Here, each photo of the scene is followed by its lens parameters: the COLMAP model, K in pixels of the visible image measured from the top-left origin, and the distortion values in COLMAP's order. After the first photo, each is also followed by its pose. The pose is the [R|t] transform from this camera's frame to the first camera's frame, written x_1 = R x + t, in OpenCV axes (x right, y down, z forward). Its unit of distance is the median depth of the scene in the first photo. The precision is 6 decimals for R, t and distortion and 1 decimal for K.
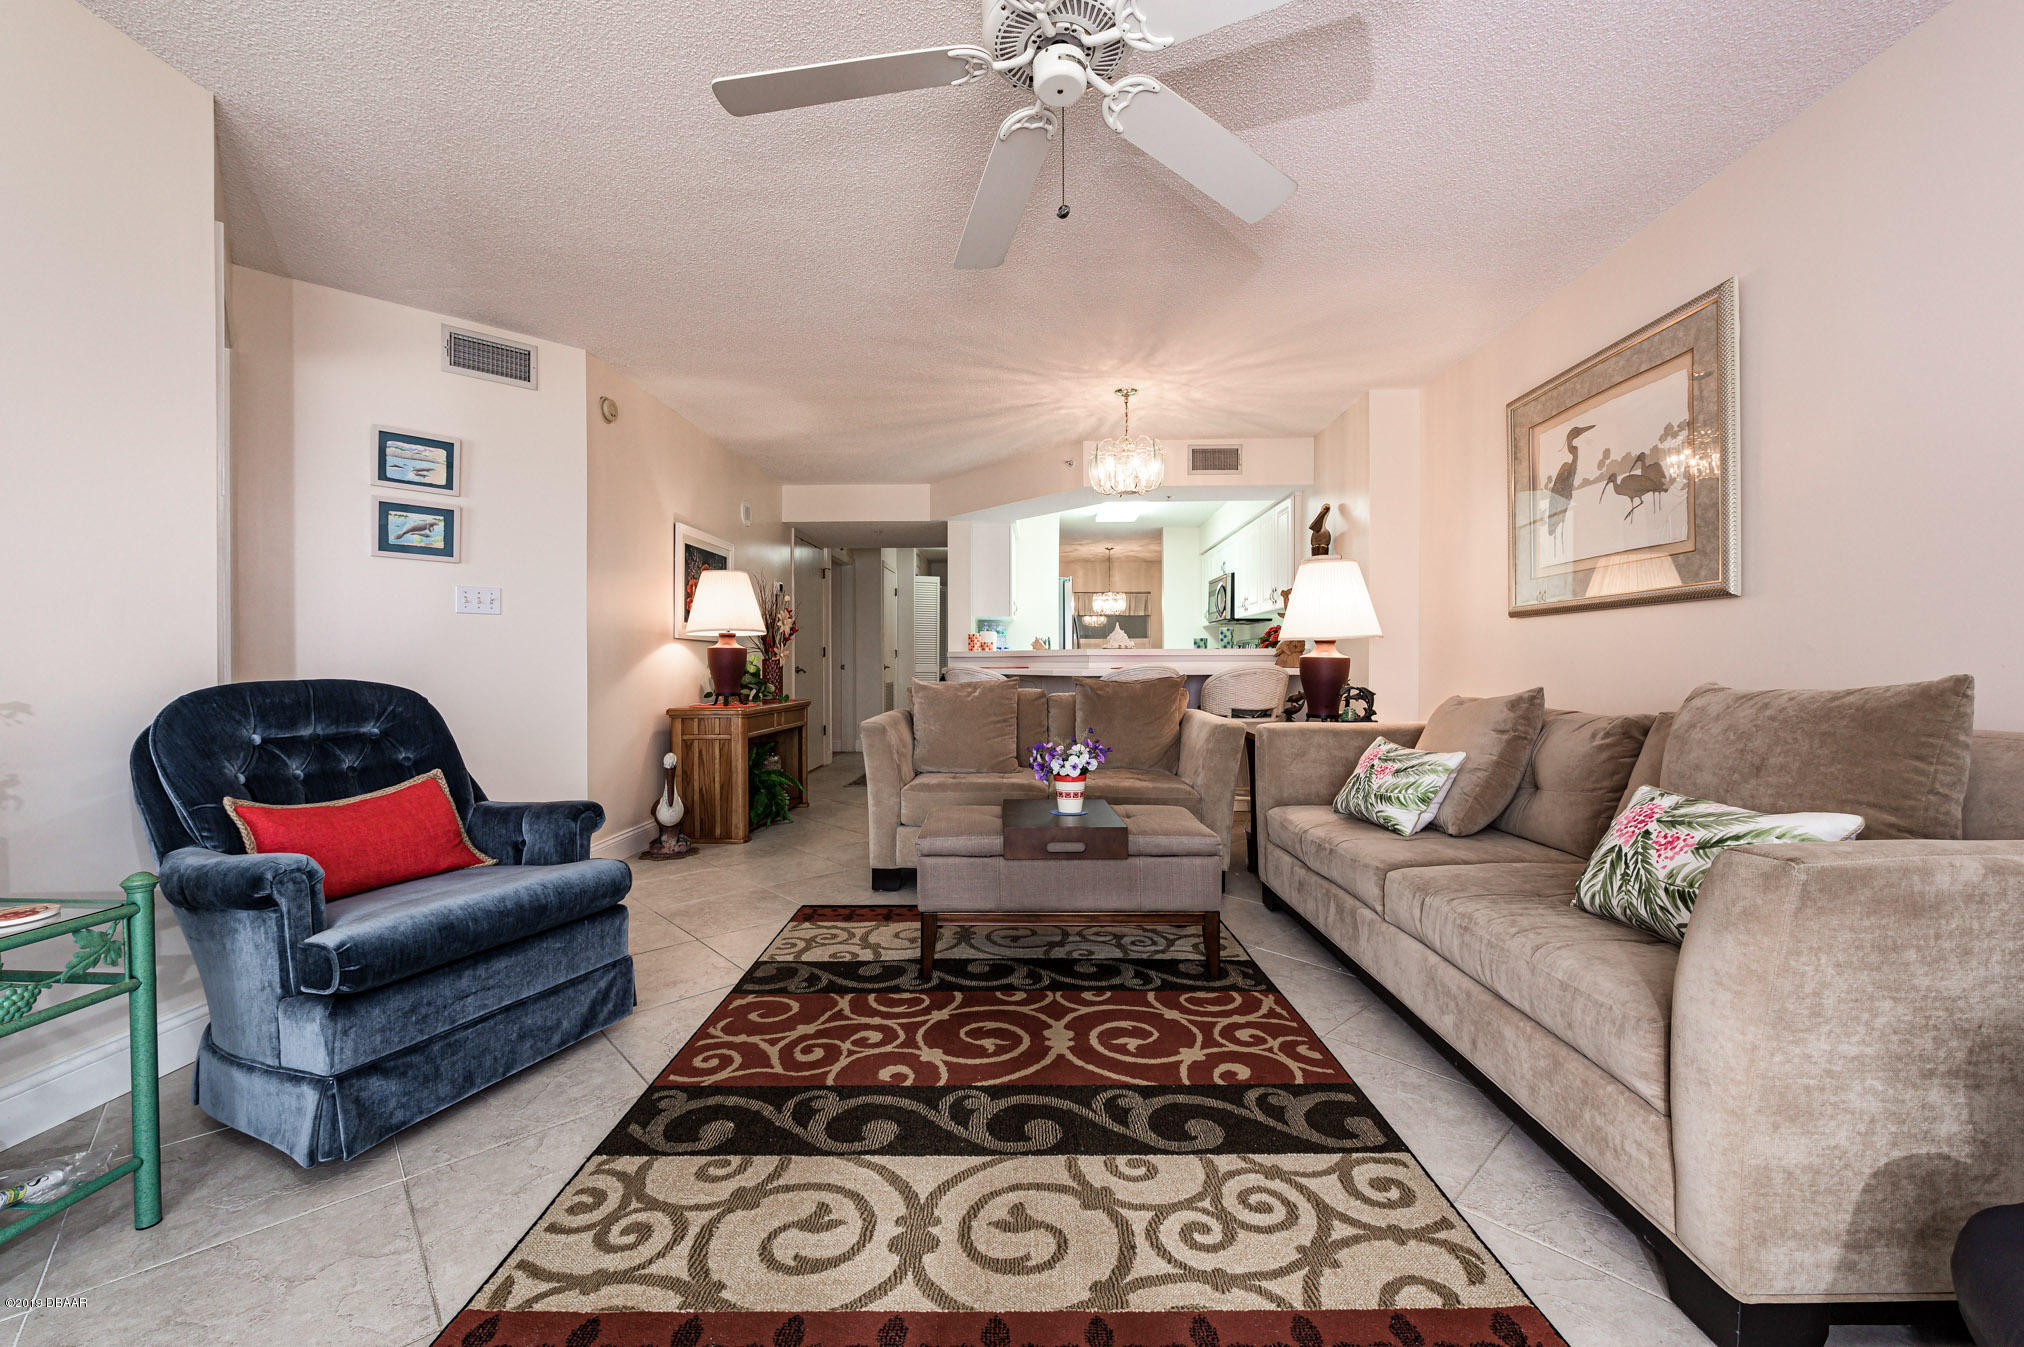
lens RADIAL K [[823.4, 0, 1019.8], [0, 823.4, 666.8], [0, 0, 1]] dist [0.006131, -0.001772]
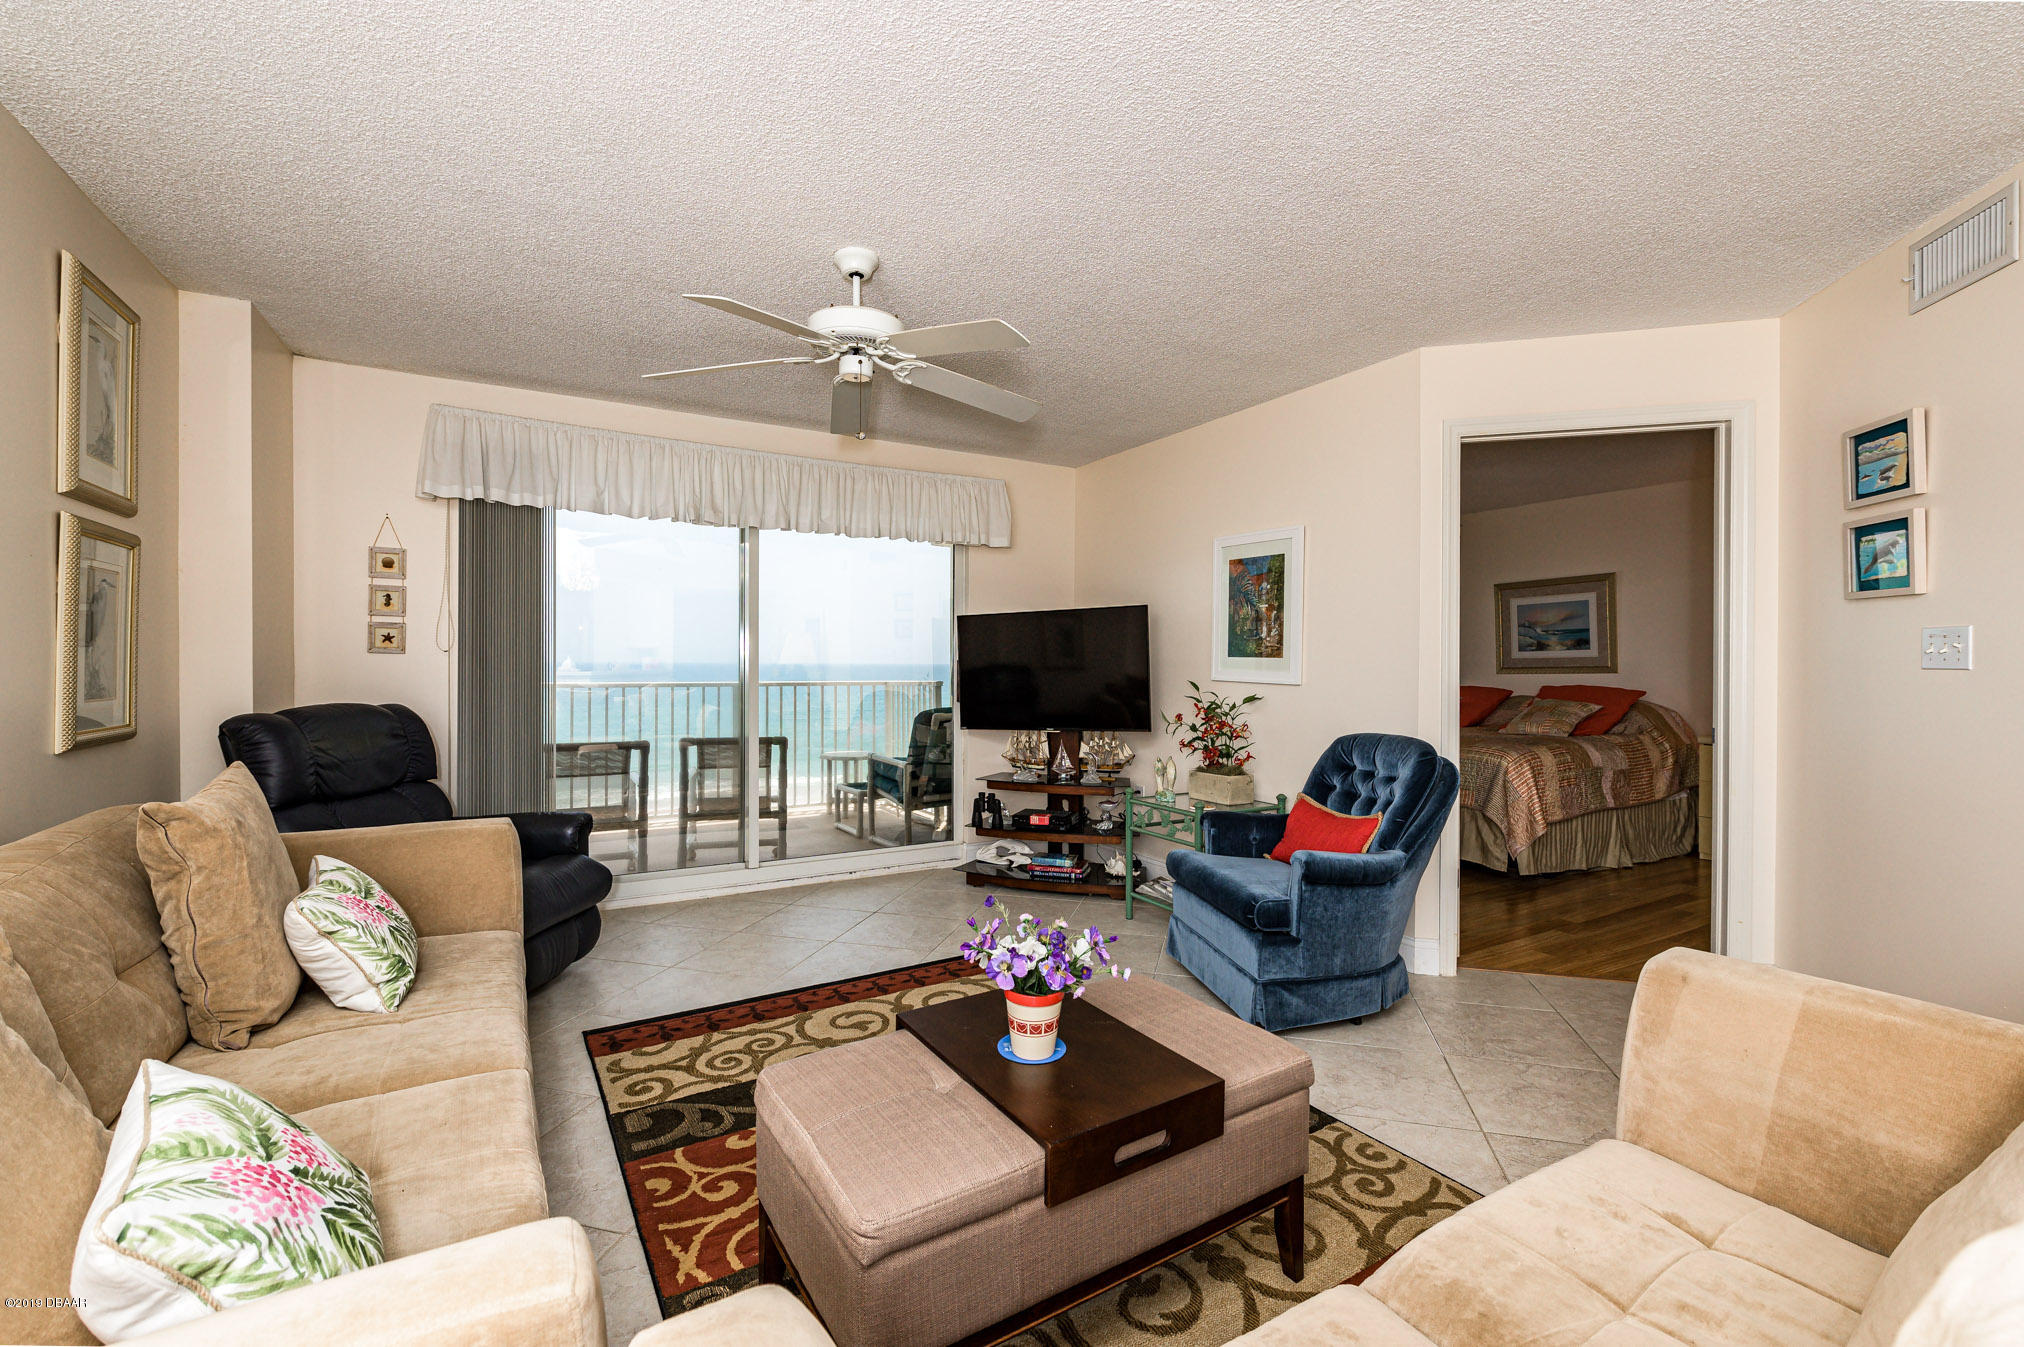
lens RADIAL K [[842.2, 0, 992.1], [0, 842.2, 668.9], [0, 0, 1]] dist [0.001202, -0.000034]
pose [[-0.865239, 0.003557, -0.501347, 0.547017], [-0.001271, 0.999956, 0.009288, -0.127986], [0.501358, 0.008674, -0.865197, 2.194289]]
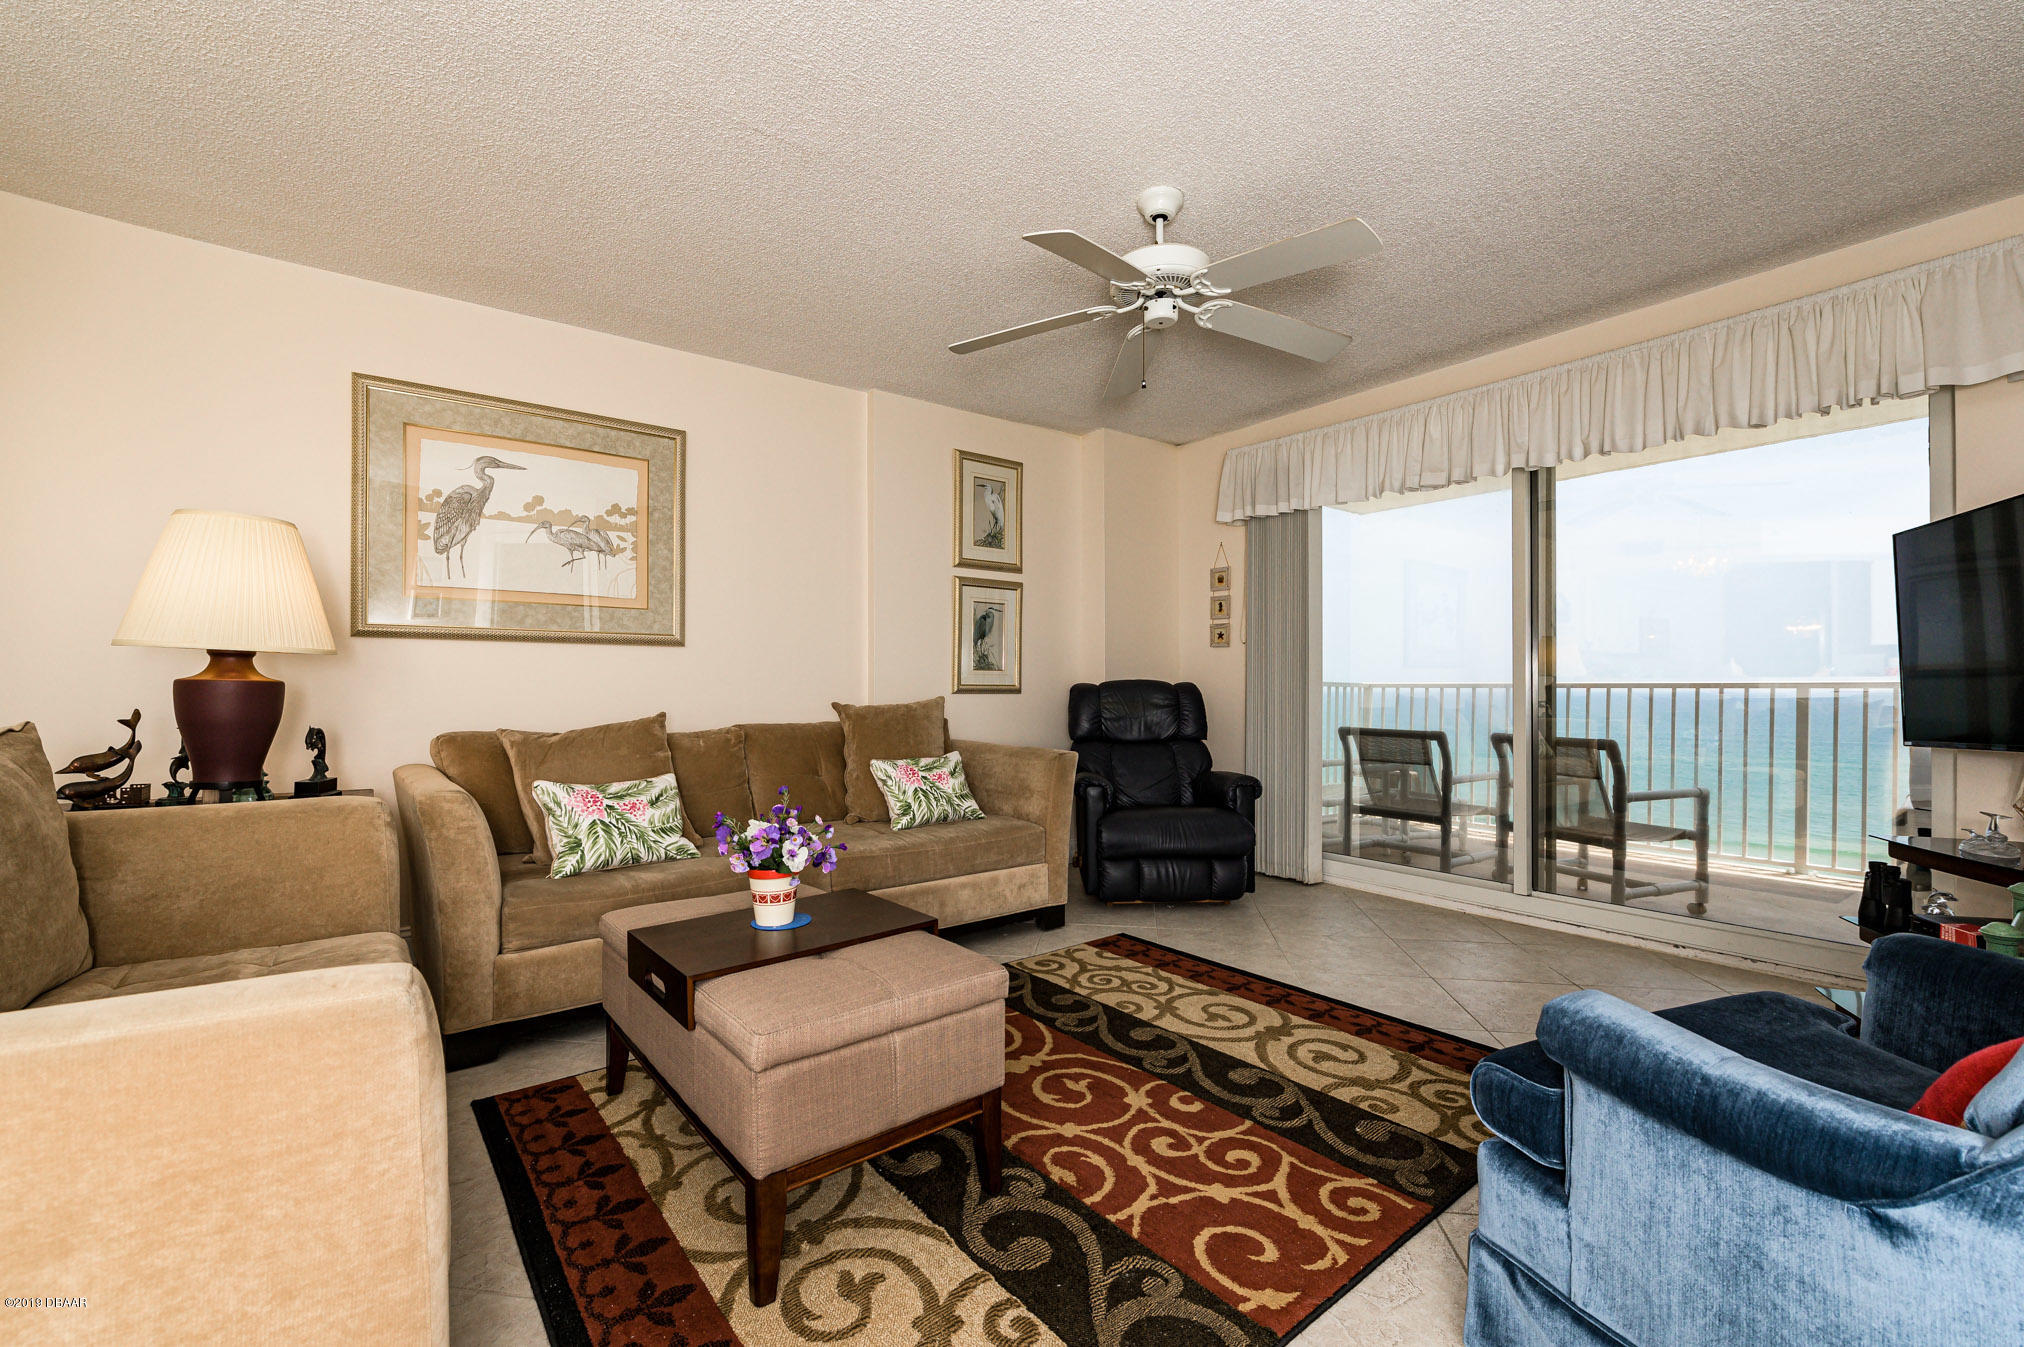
lens RADIAL K [[823.4, 0, 1019.9], [0, 823.4, 683.2], [0, 0, 1]] dist [0.006131, -0.001772]
pose [[-0.632761, 0.006638, 0.774319, -0.840768], [0.001950, 0.999974, -0.006980, -0.011061], [-0.774345, -0.002907, -0.632757, 1.877222]]
